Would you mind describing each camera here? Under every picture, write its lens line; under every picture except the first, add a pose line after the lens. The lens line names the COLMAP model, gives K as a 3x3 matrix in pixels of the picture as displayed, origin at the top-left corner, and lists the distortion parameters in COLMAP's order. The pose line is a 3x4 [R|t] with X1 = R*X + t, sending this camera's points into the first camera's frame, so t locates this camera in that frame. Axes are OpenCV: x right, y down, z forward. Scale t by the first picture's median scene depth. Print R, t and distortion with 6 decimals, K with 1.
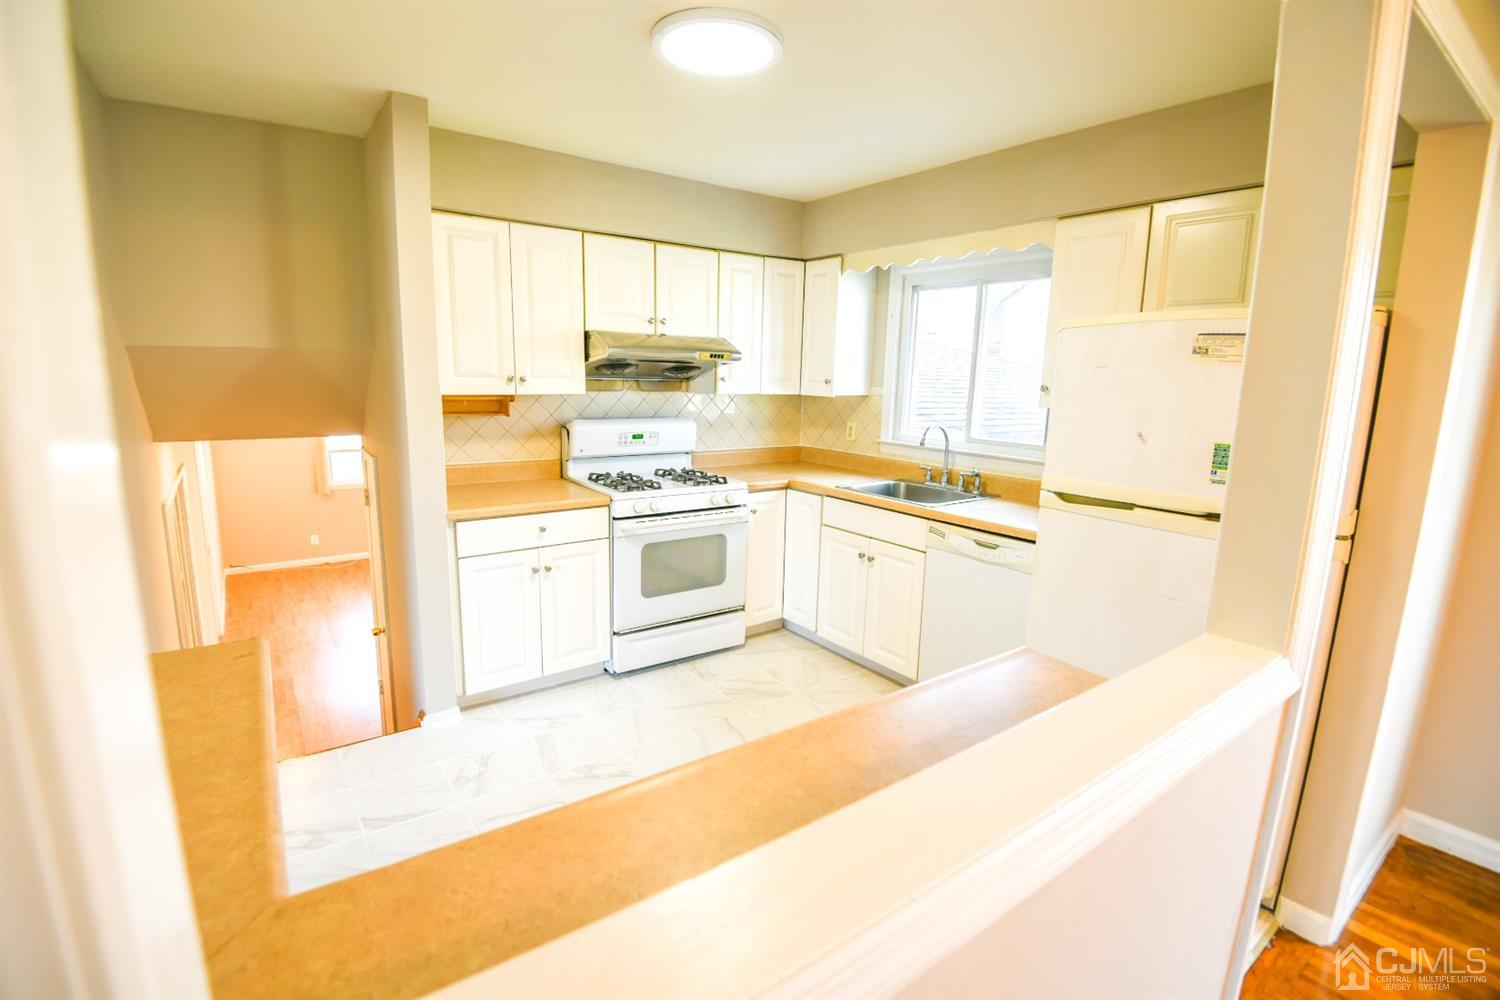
lens RADIAL K [[702.0, 0, 756.6], [0, 702.0, 498.4], [0, 0, 1]] dist [-0.016968, -0.015536]
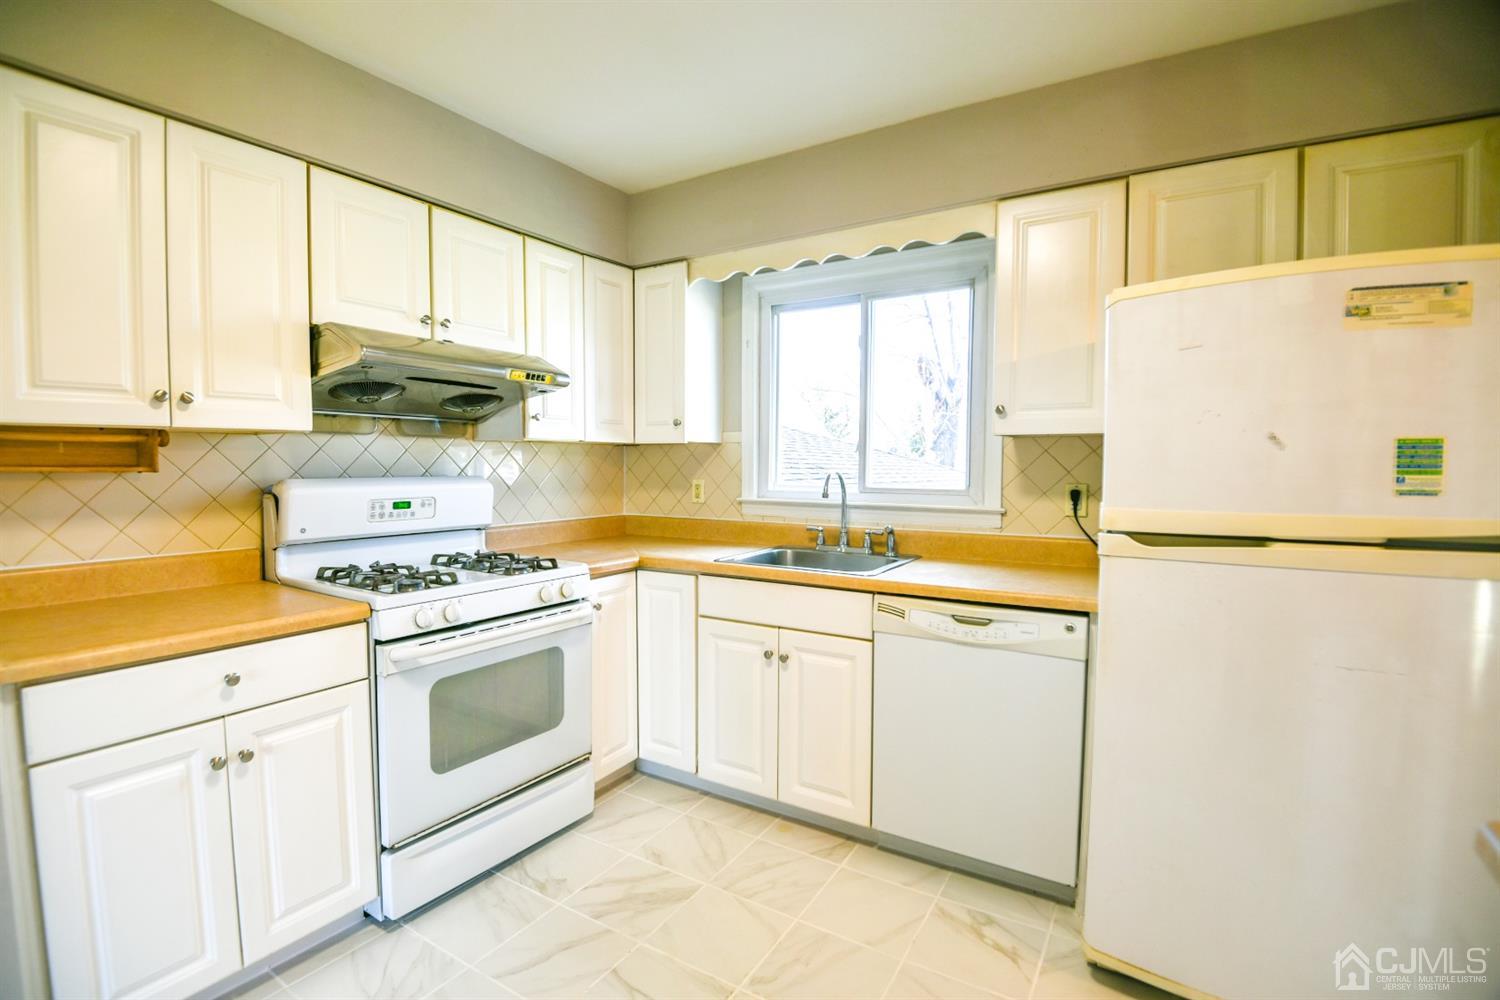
lens RADIAL K [[702.0, 0, 752.3], [0, 702.0, 497.8], [0, 0, 1]] dist [-0.016968, -0.015536]
pose [[0.931200, -0.041233, 0.362170, -0.113271], [0.085240, 0.990665, -0.106380, -0.001113], [-0.354402, 0.129933, 0.926022, 0.335619]]
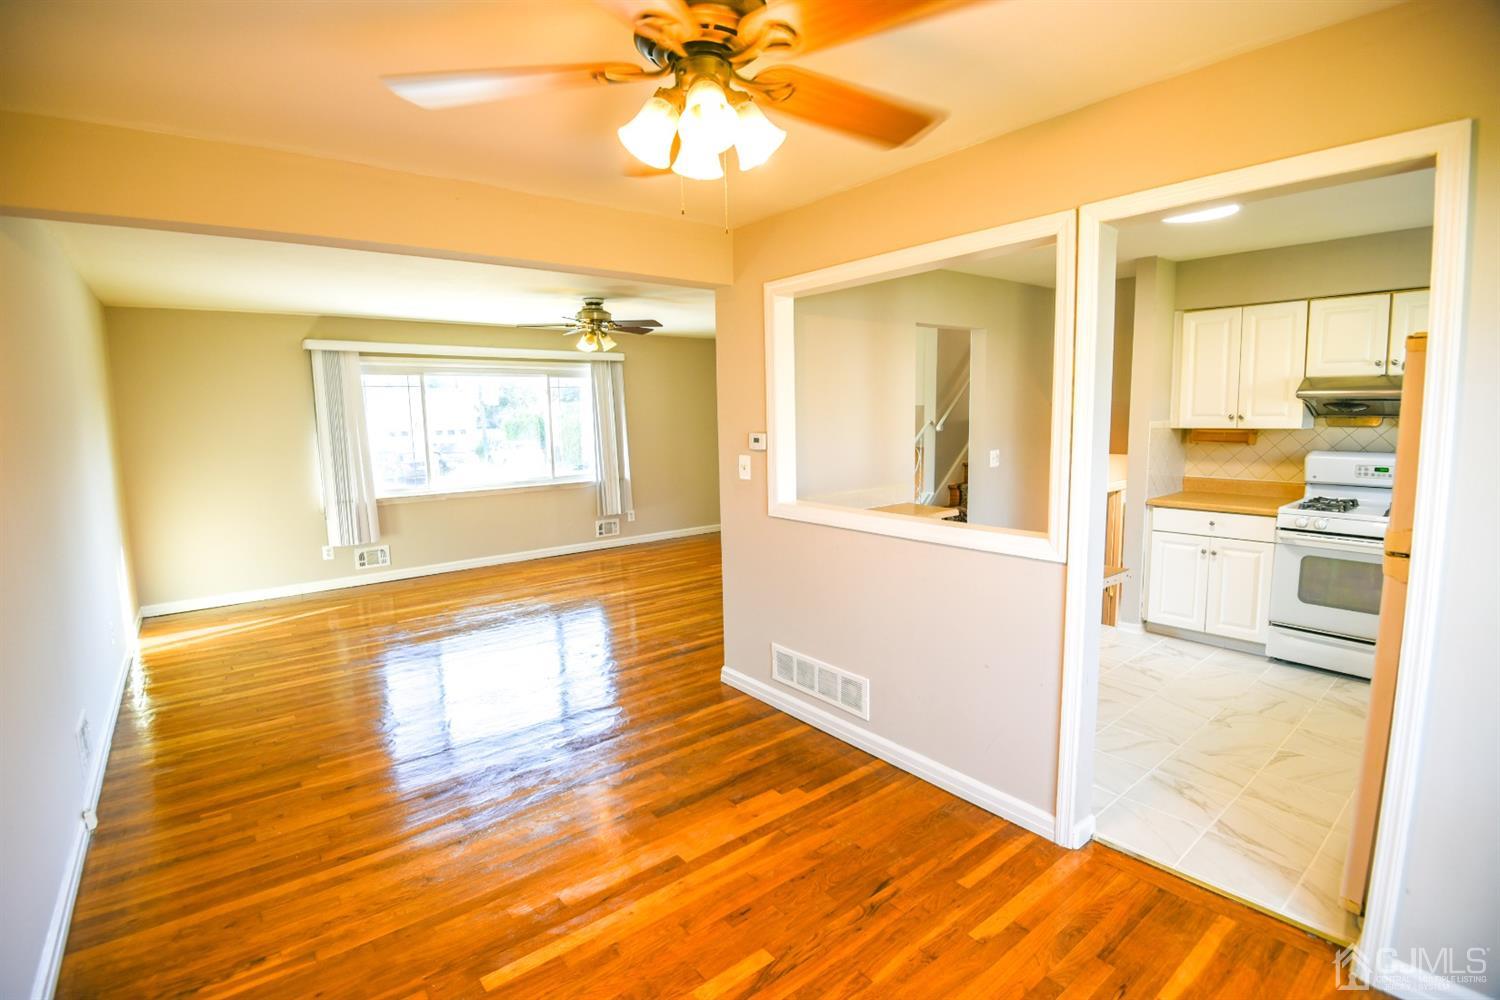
lens RADIAL K [[702.0, 0, 749.4], [0, 702.0, 496.8], [0, 0, 1]] dist [-0.016968, -0.015536]
pose [[0.042085, 0.096346, -0.994458, 0.908923], [-0.157663, 0.983509, 0.088613, 0.012873], [0.986596, 0.153060, 0.056581, -0.000923]]
